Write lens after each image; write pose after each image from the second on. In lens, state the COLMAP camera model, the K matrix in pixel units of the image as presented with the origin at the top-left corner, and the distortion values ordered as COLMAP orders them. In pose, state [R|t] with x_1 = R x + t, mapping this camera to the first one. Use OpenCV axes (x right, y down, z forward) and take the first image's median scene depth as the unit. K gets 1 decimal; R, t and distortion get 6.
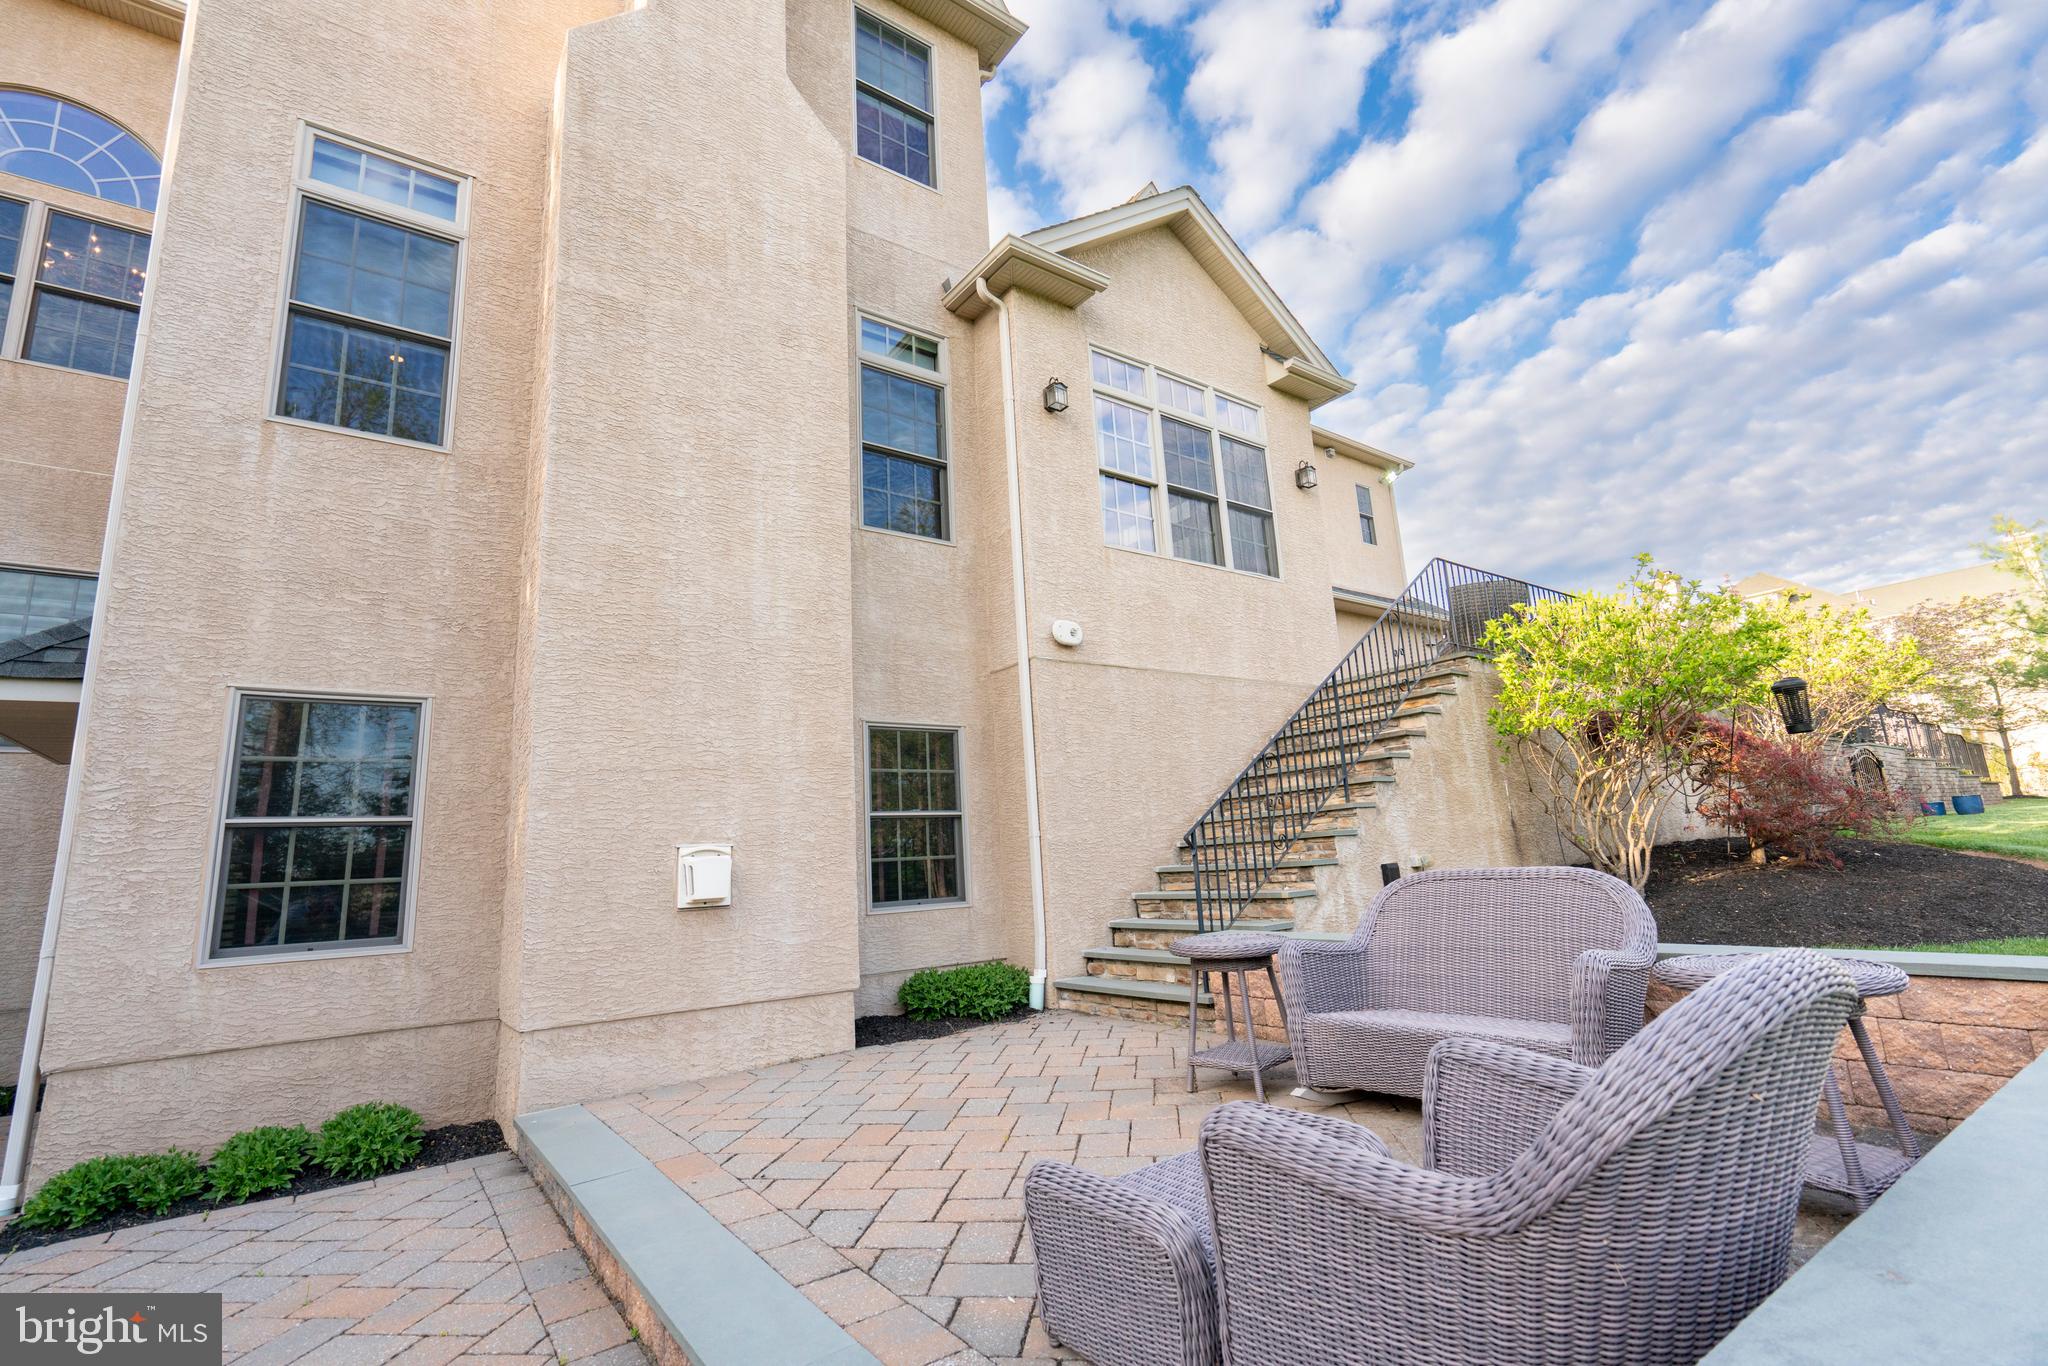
lens RADIAL K [[922.9, 0, 1017.9], [0, 922.9, 675.5], [0, 0, 1]] dist [-0.003014, -0.000170]
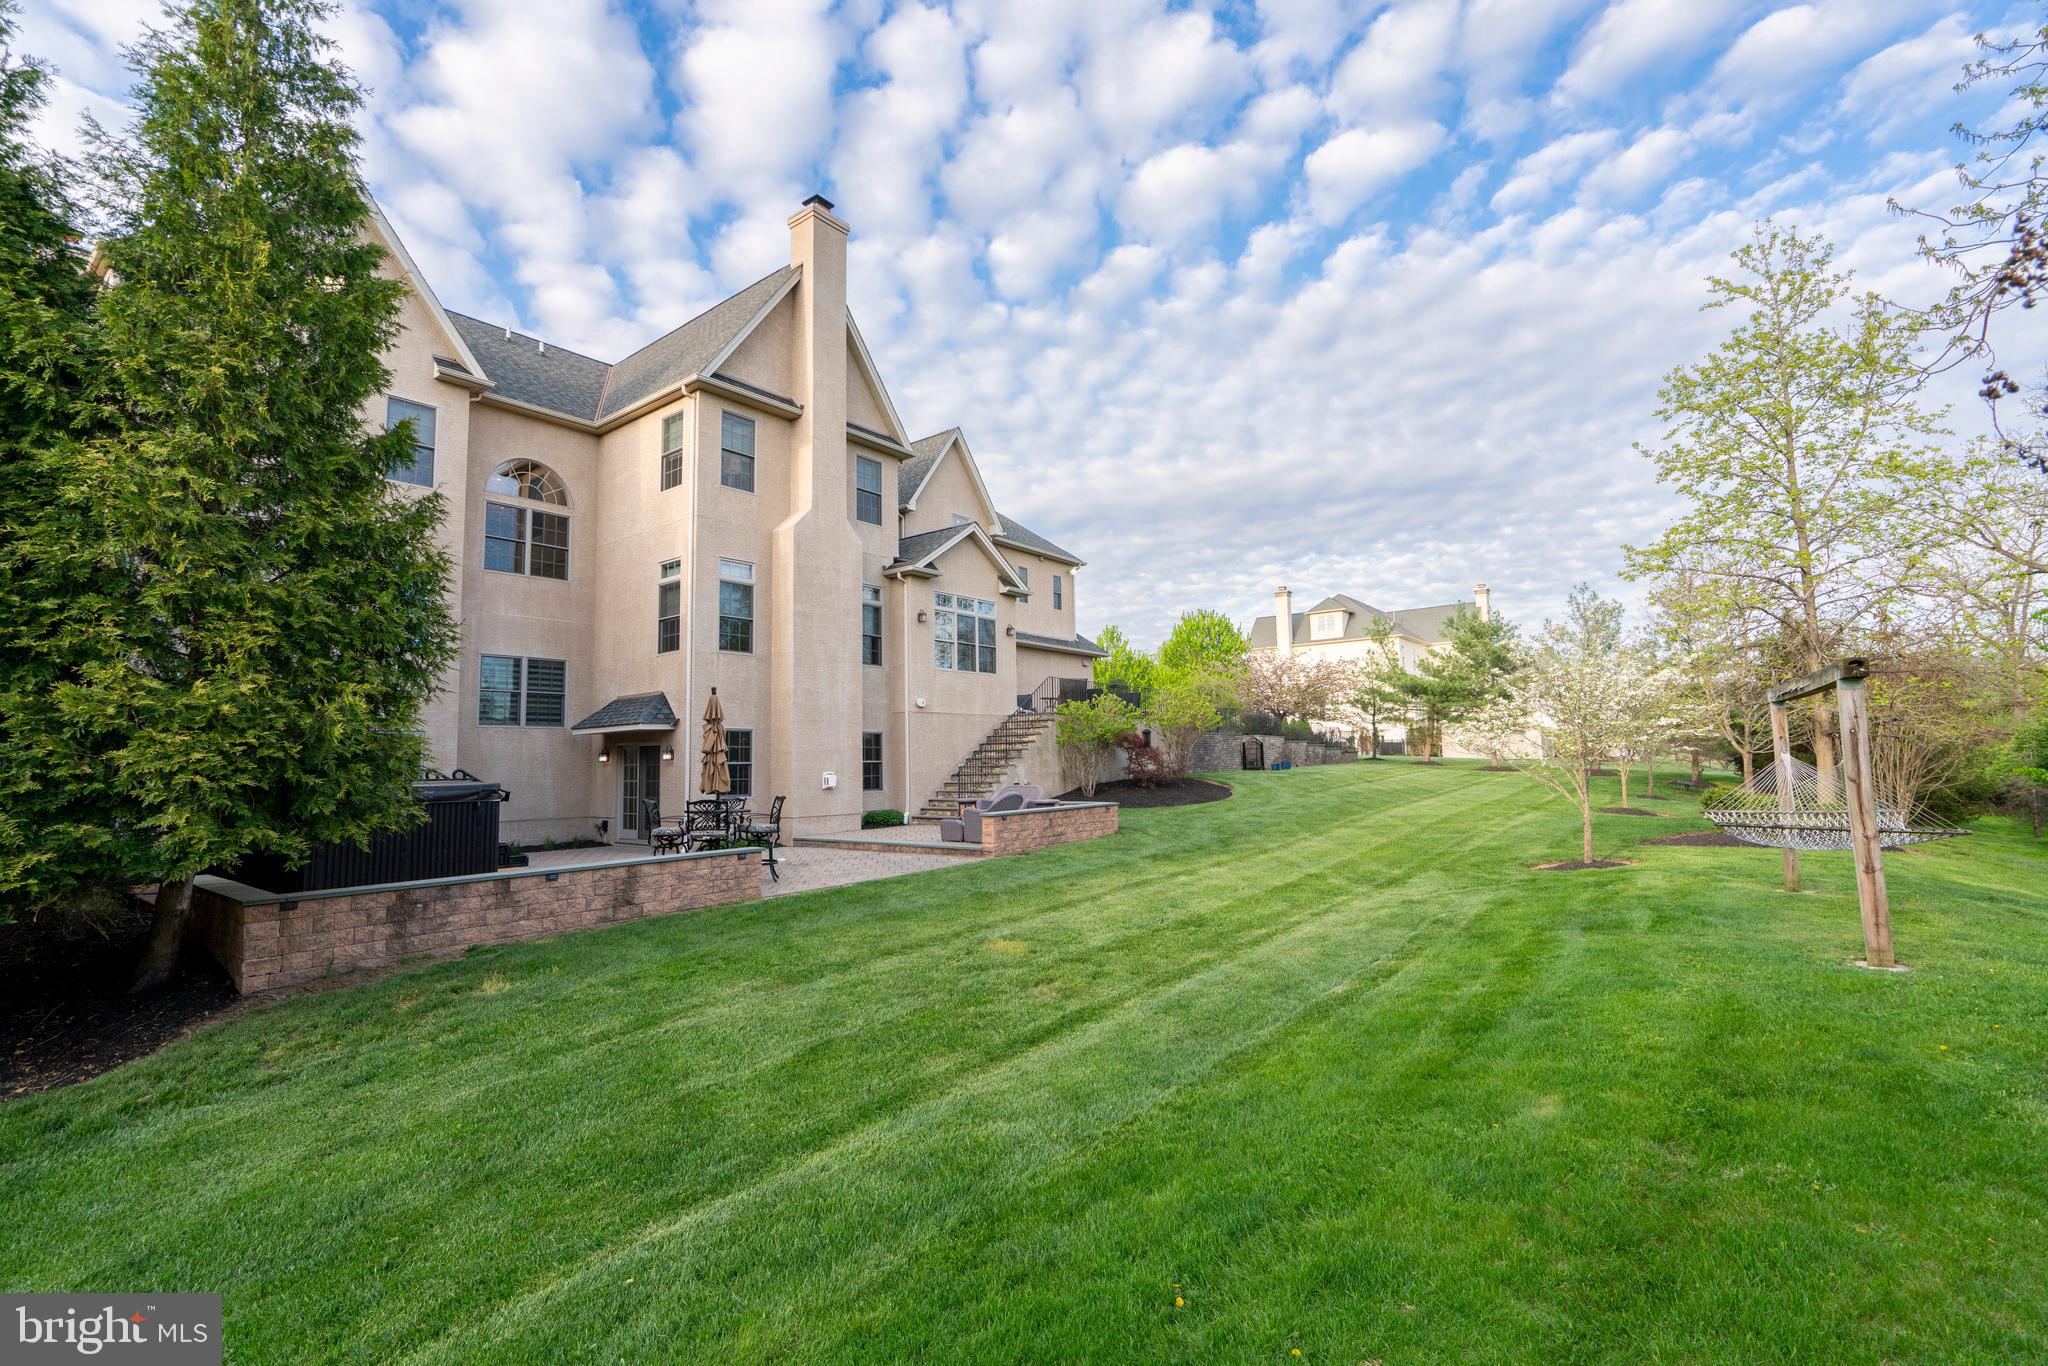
lens RADIAL K [[920.6, 0, 1024.0], [0, 920.6, 683.0], [0, 0, 1]] dist [-0.011620, 0.005675]
pose [[0.959840, 0.059913, 0.274075, -0.493399], [-0.088481, 0.991719, 0.093082, -0.458845], [-0.266228, -0.113594, 0.957193, -2.121065]]
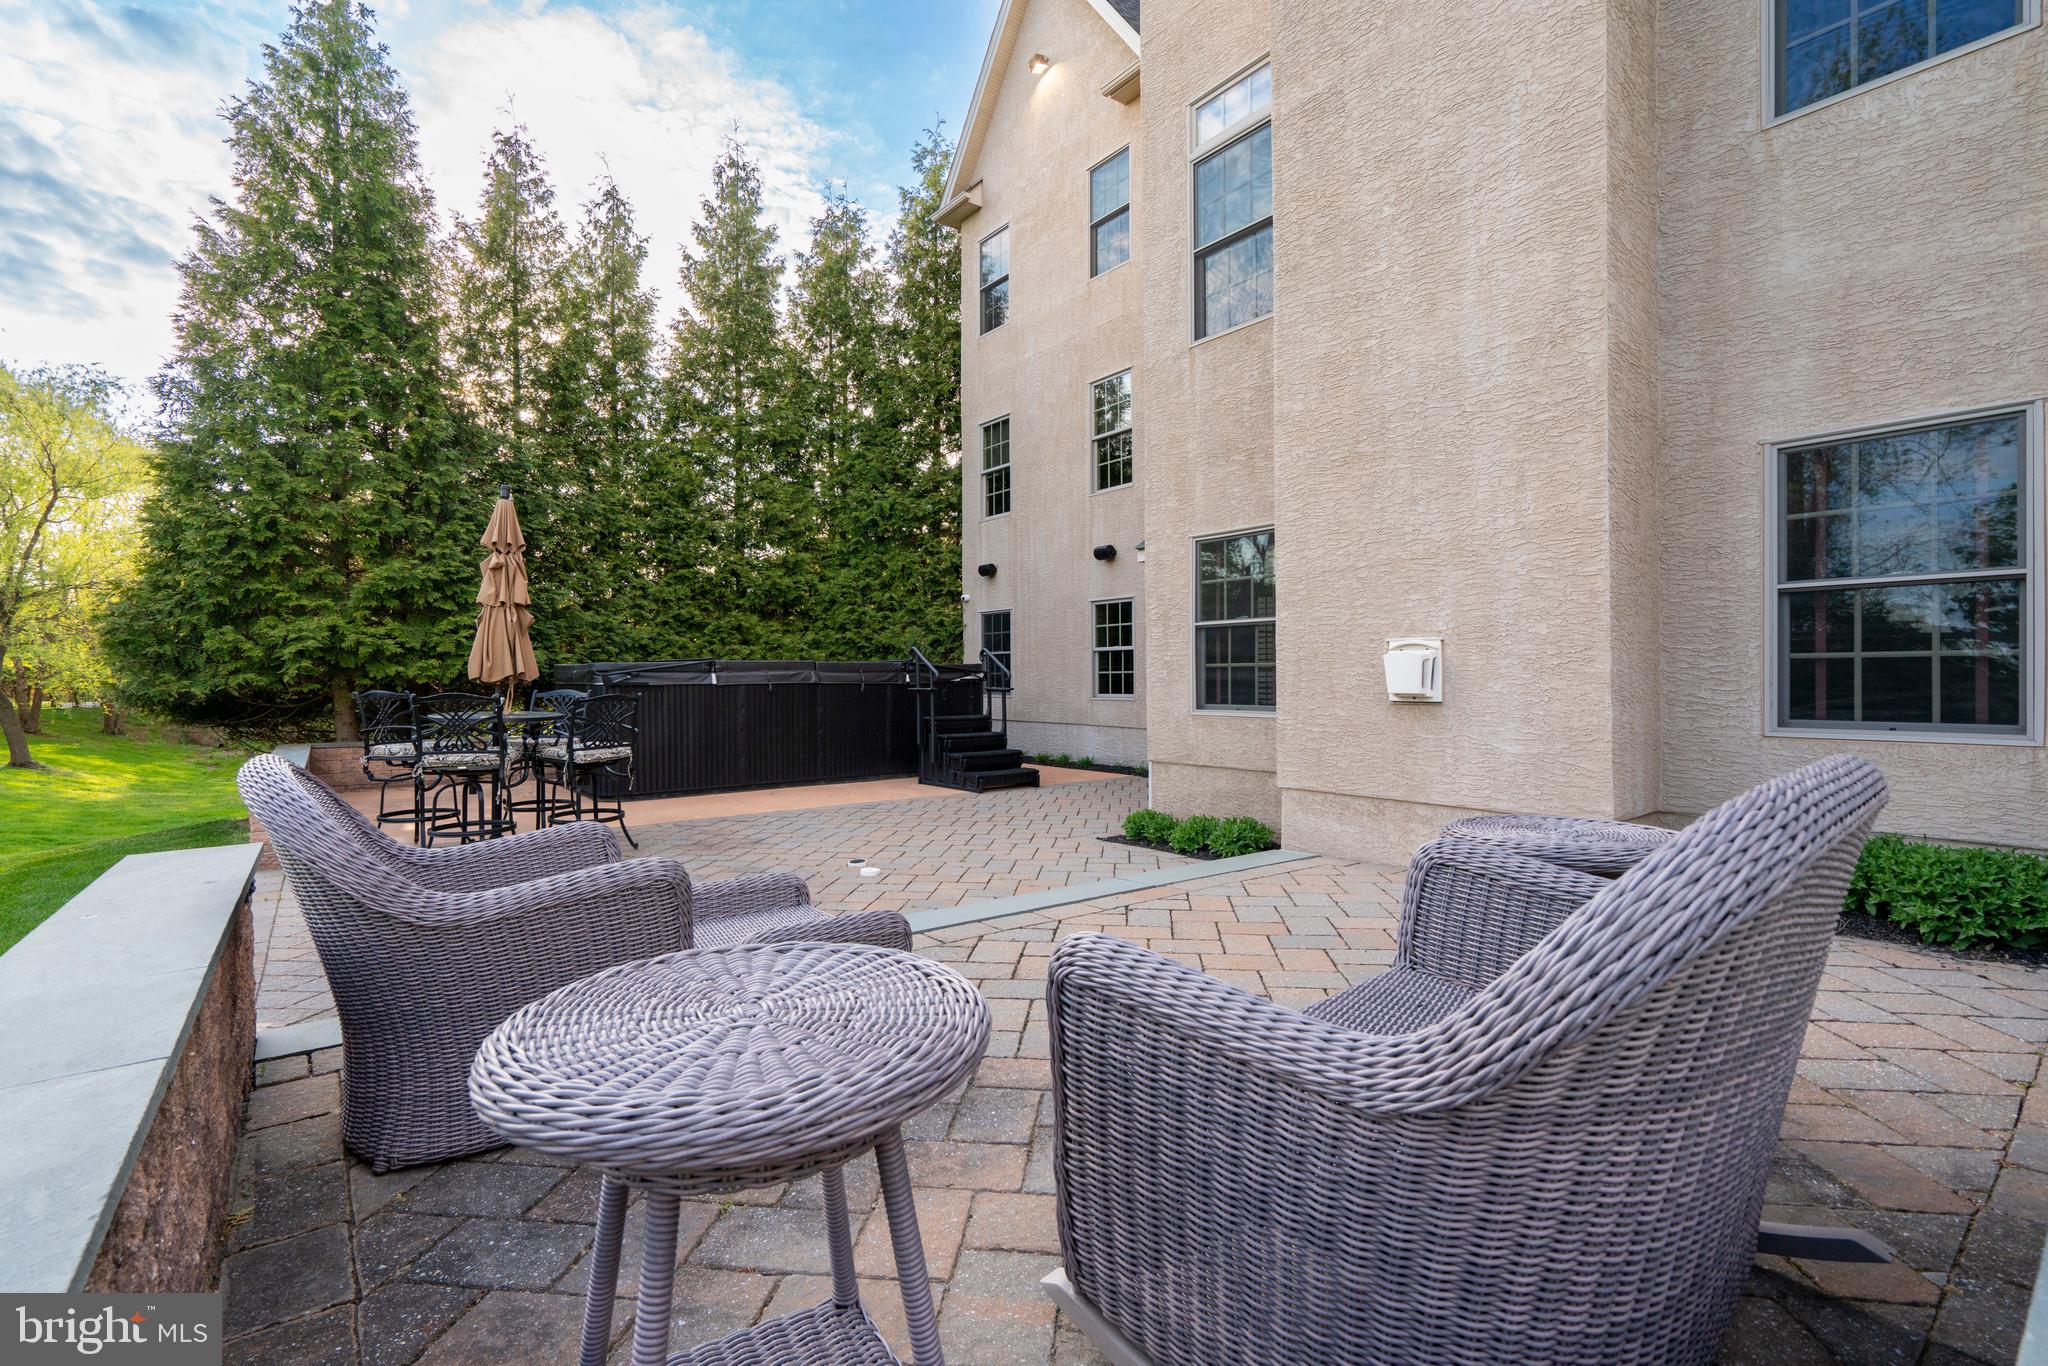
lens RADIAL K [[910.9, 0, 1020.9], [0, 910.9, 679.2], [0, 0, 1]] dist [0.000777, 0.000219]
pose [[0.036039, 0.051946, -0.997999, 0.475830], [0.201519, 0.977756, 0.058169, 0.070362], [0.978821, -0.203212, 0.024769, 0.457139]]
